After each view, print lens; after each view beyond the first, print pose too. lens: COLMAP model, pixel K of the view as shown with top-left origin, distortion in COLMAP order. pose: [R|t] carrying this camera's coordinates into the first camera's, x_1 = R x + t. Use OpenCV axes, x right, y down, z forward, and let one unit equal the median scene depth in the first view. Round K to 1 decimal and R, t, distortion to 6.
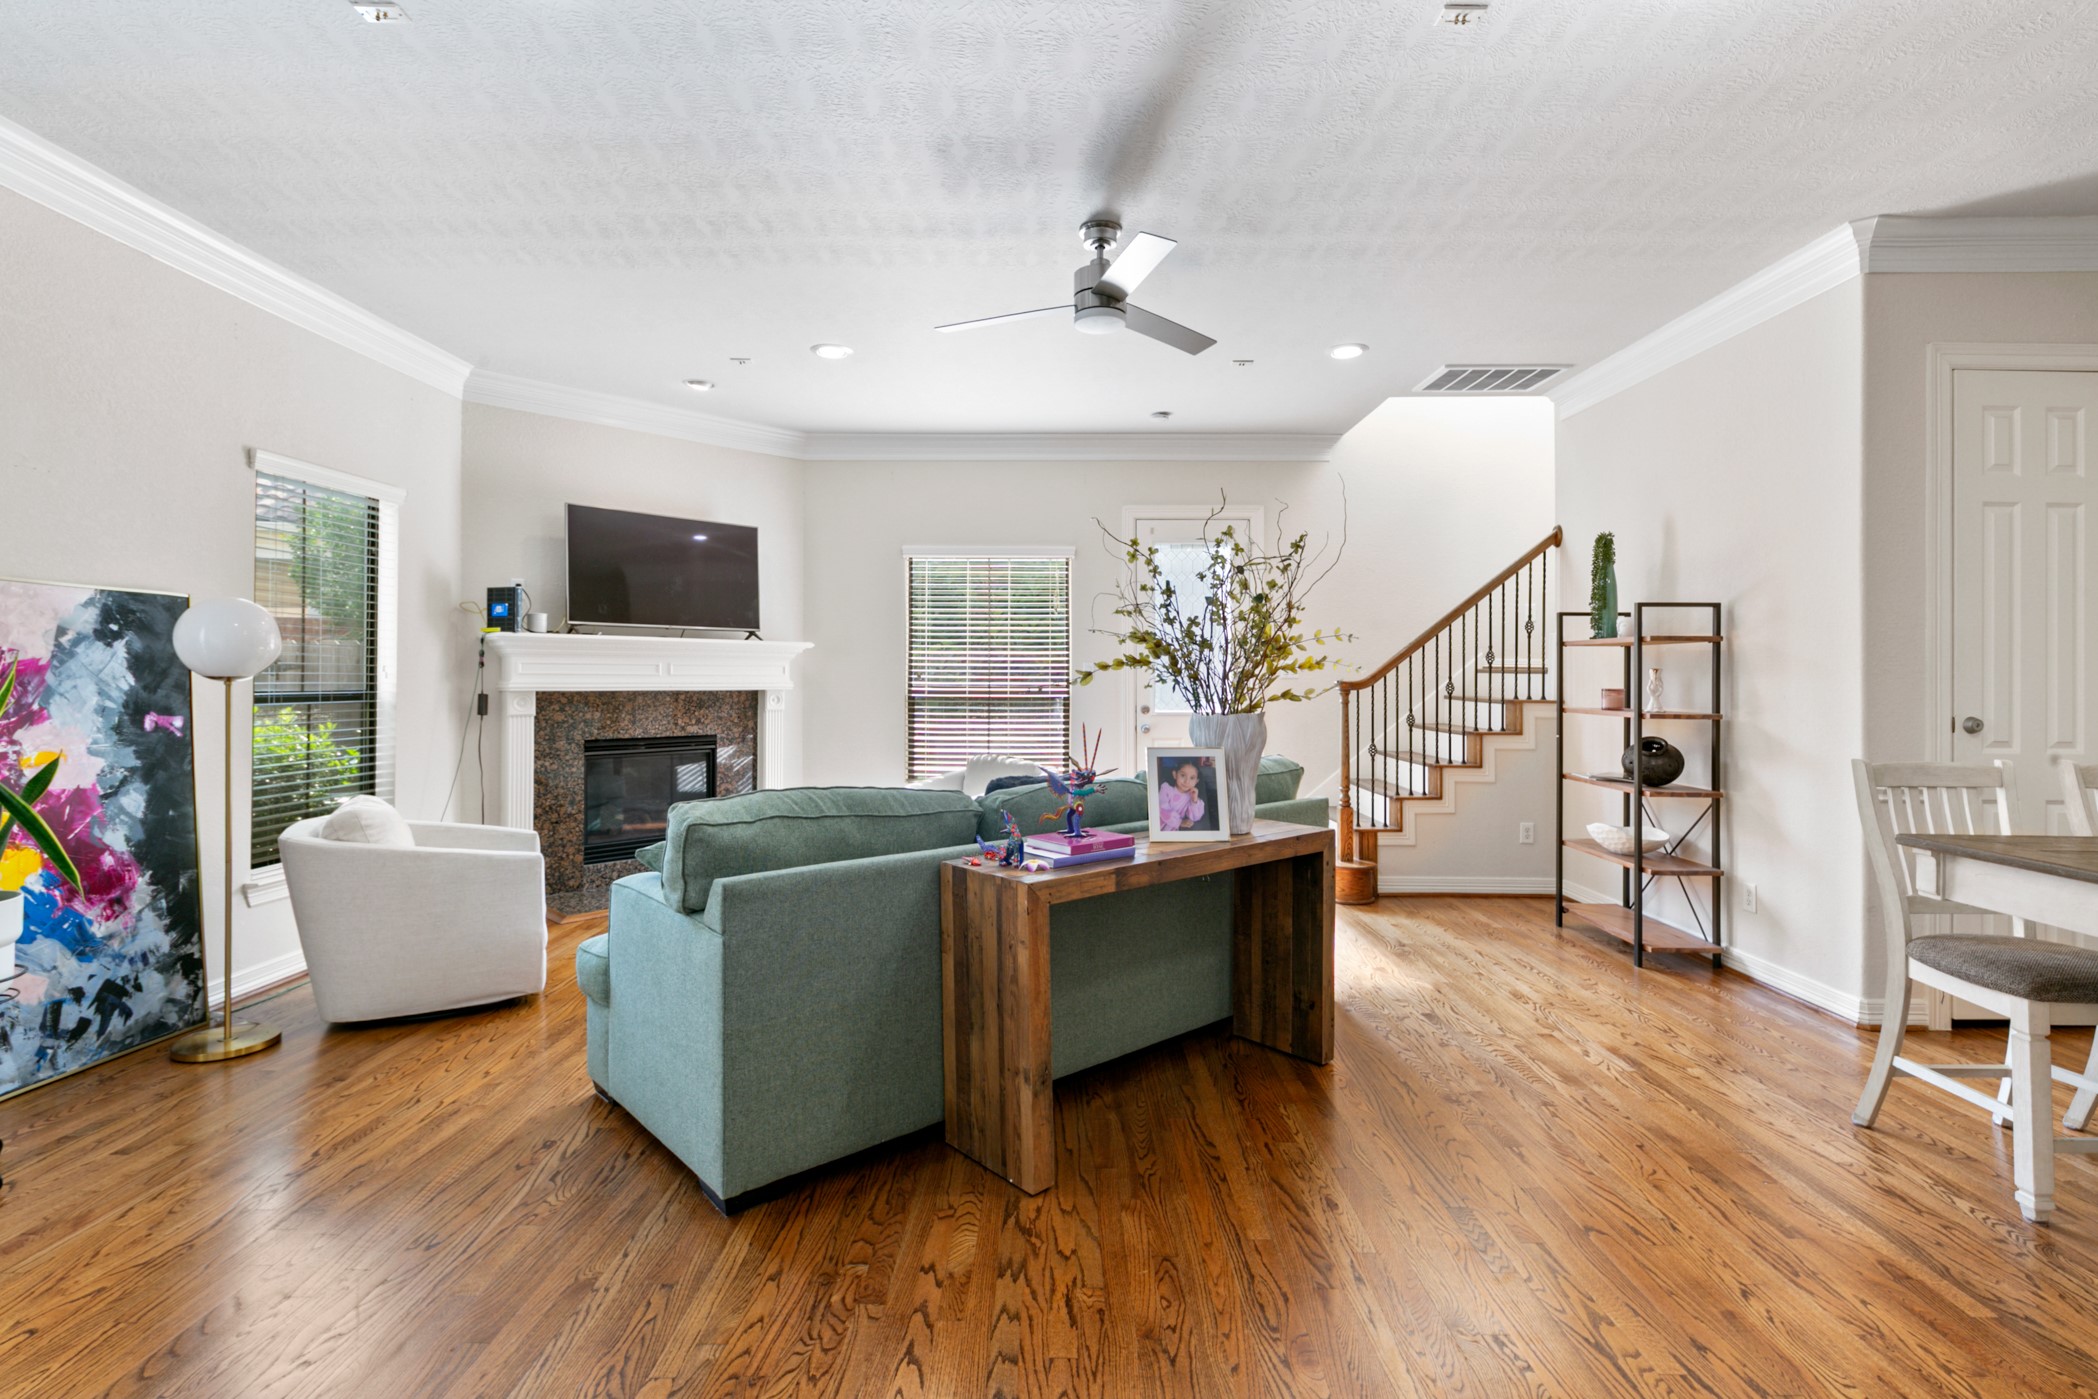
lens RADIAL K [[976.9, 0, 1059.3], [0, 976.9, 674.8], [0, 0, 1]] dist [0.005363, -0.000453]
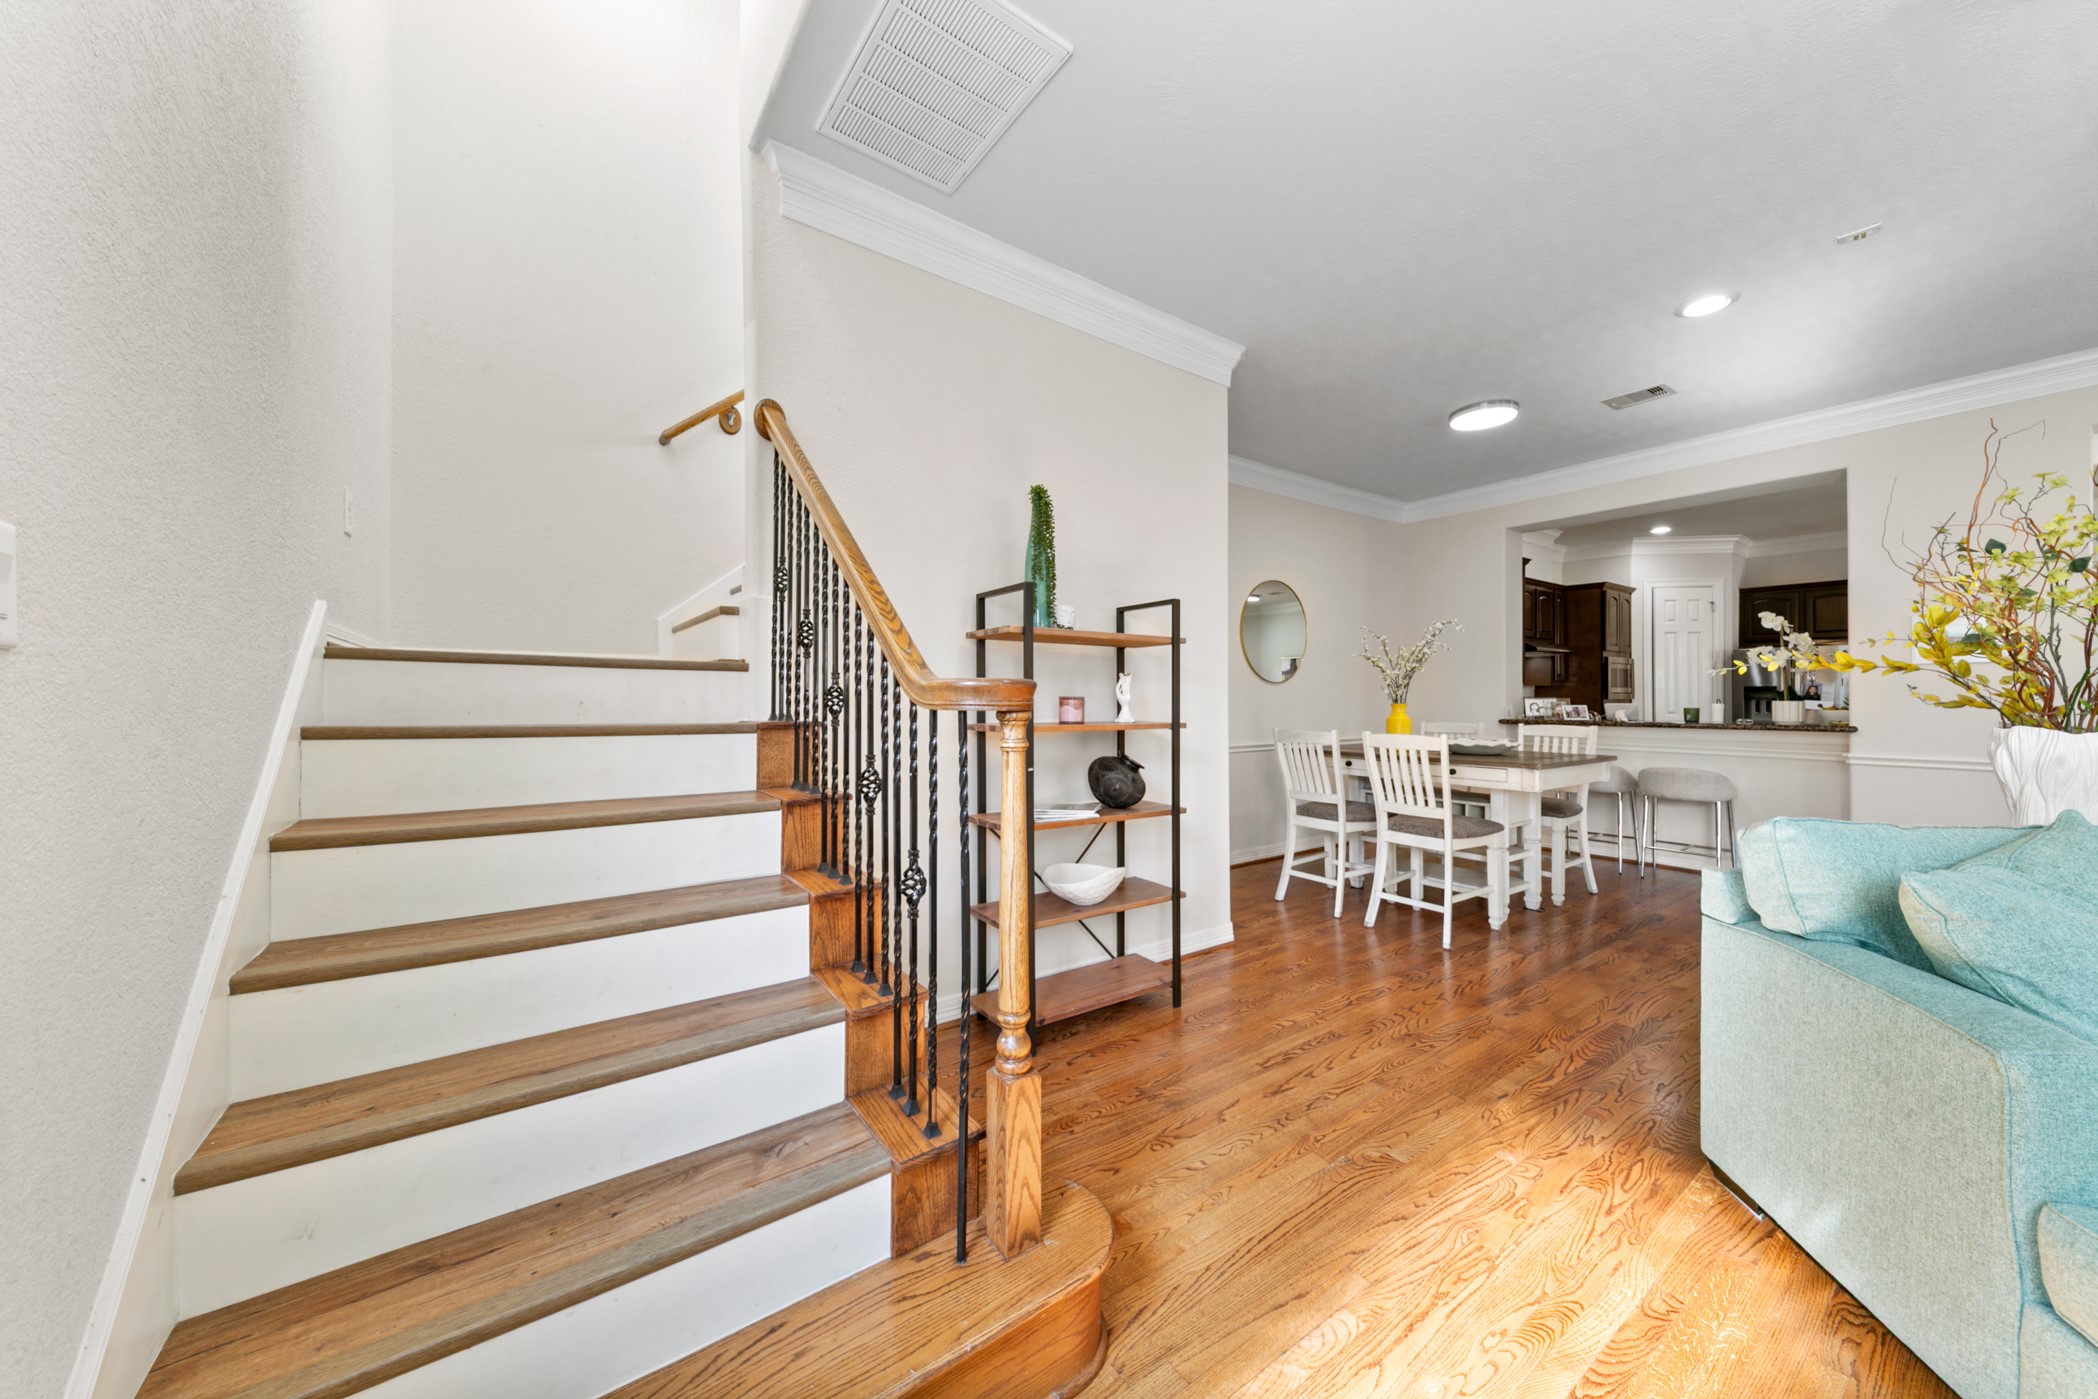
lens RADIAL K [[722.1, 0, 1043.3], [0, 722.1, 695.2], [0, 0, 1]] dist [0.006649, -0.002343]
pose [[-0.568355, -0.002938, 0.822778, 0.152036], [-0.004936, 0.999988, 0.000161, 0.018368], [-0.822769, -0.003969, -0.568363, 1.858836]]
